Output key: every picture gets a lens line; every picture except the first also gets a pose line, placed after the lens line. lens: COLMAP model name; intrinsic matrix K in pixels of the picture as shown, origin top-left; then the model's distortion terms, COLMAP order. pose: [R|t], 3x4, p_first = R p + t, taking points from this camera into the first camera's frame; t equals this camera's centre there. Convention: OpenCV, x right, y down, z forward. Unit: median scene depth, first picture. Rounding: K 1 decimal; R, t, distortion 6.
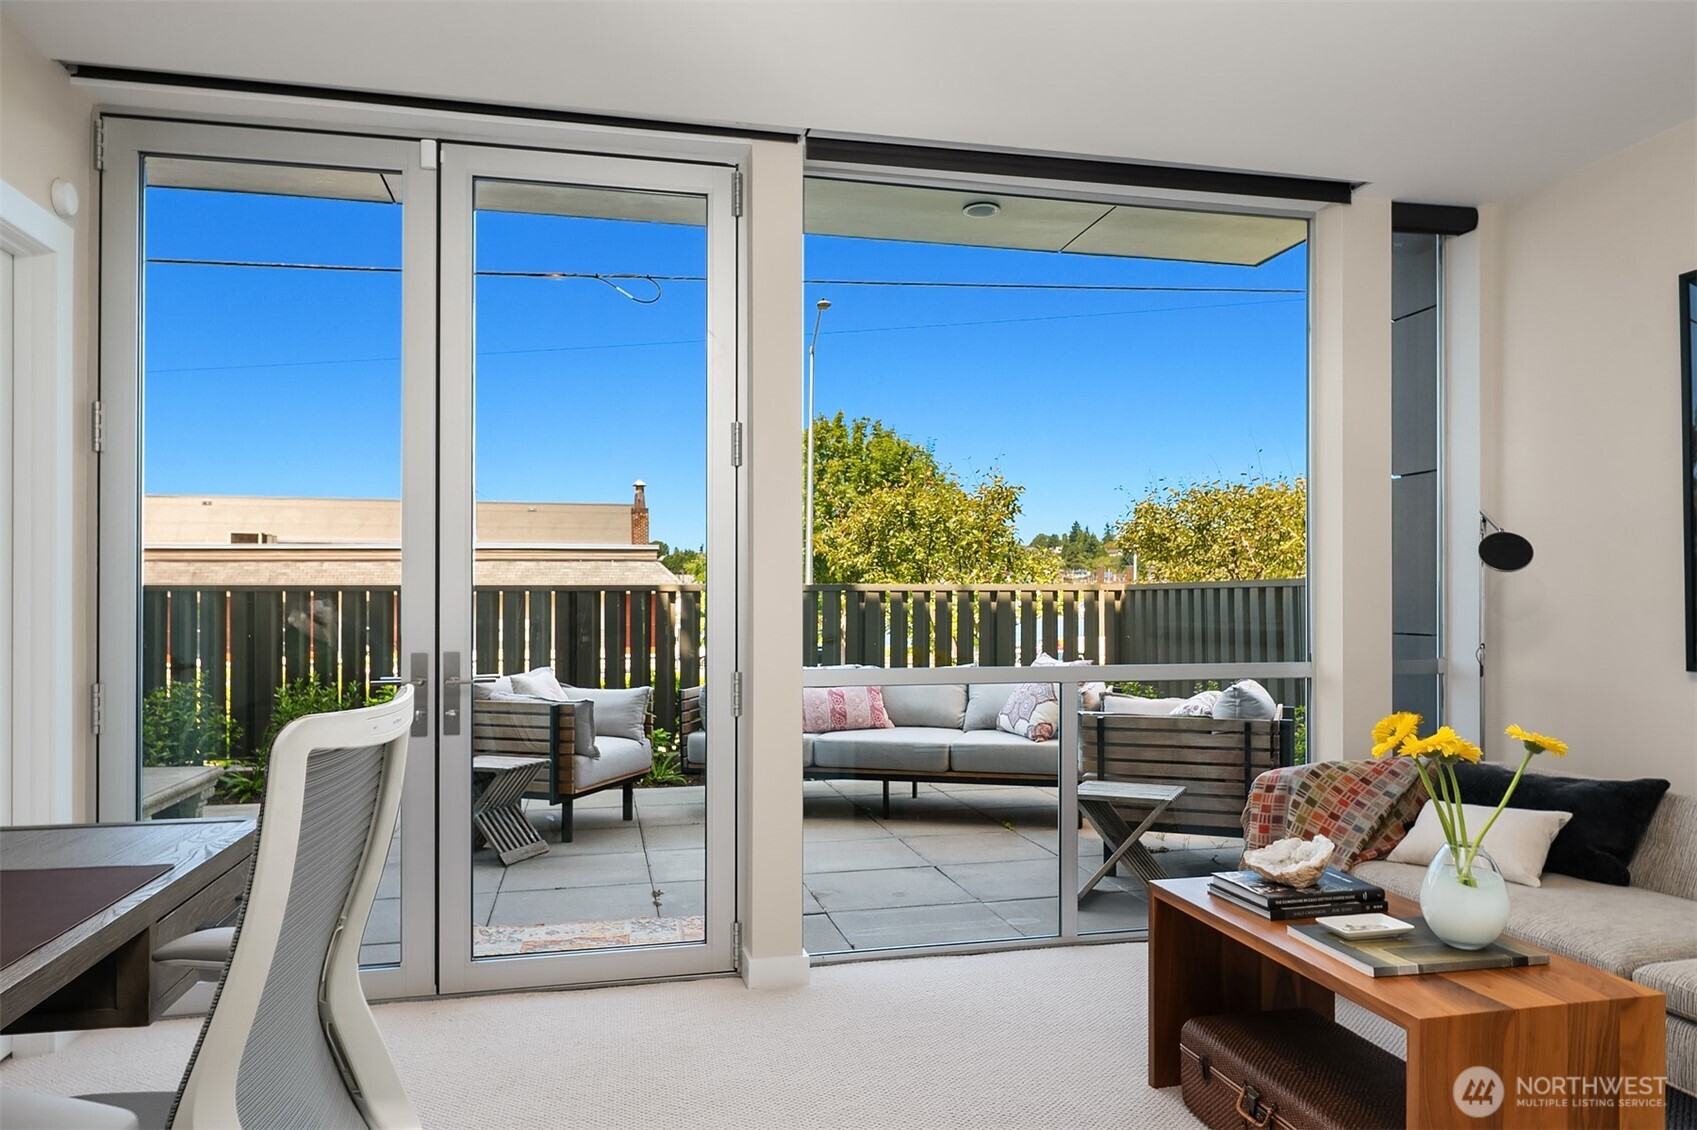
lens RADIAL K [[1109.3, 0, 848.5], [0, 1109.3, 565.0], [0, 0, 1]] dist [-0.005471, -0.000722]
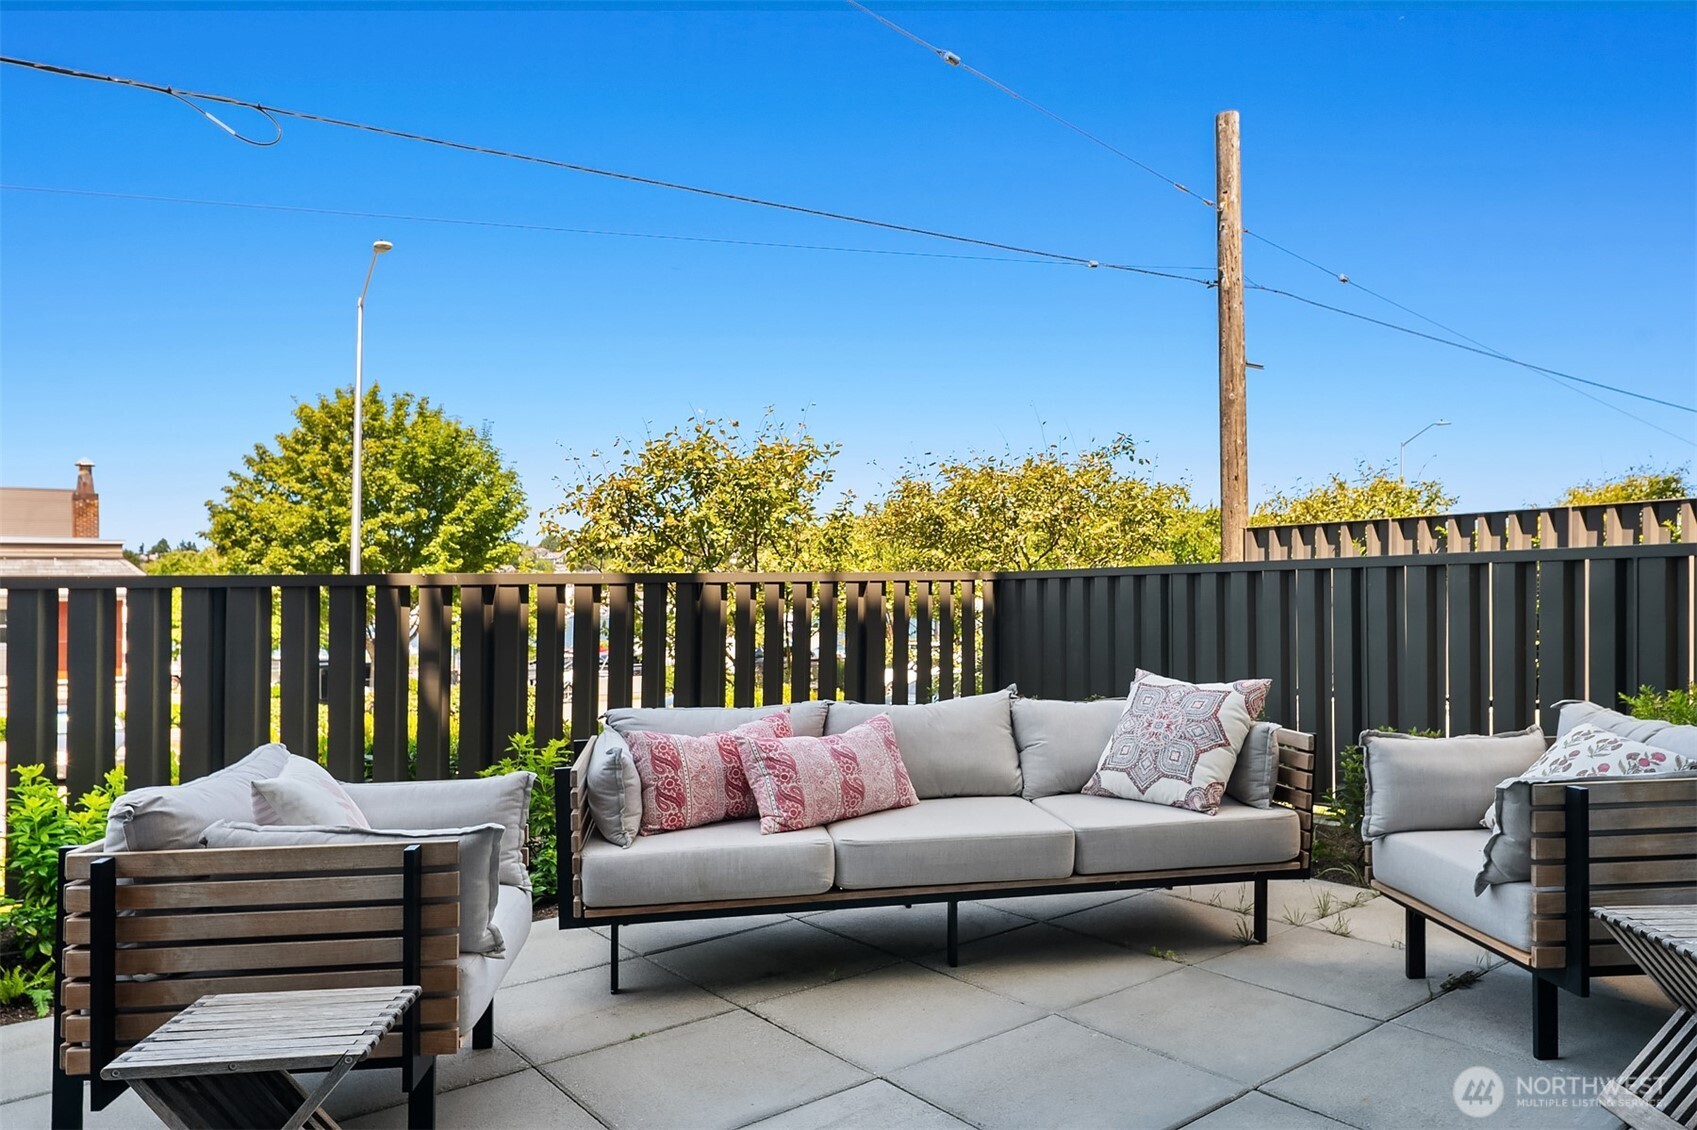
lens RADIAL K [[1109.3, 0, 848.5], [0, 1109.3, 565.0], [0, 0, 1]] dist [-0.005471, -0.000722]
pose [[0.906755, -0.001909, 0.421653, -0.199242], [0.002534, 0.999996, -0.000921, 0.014256], [-0.421650, 0.001903, 0.906757, 0.377483]]
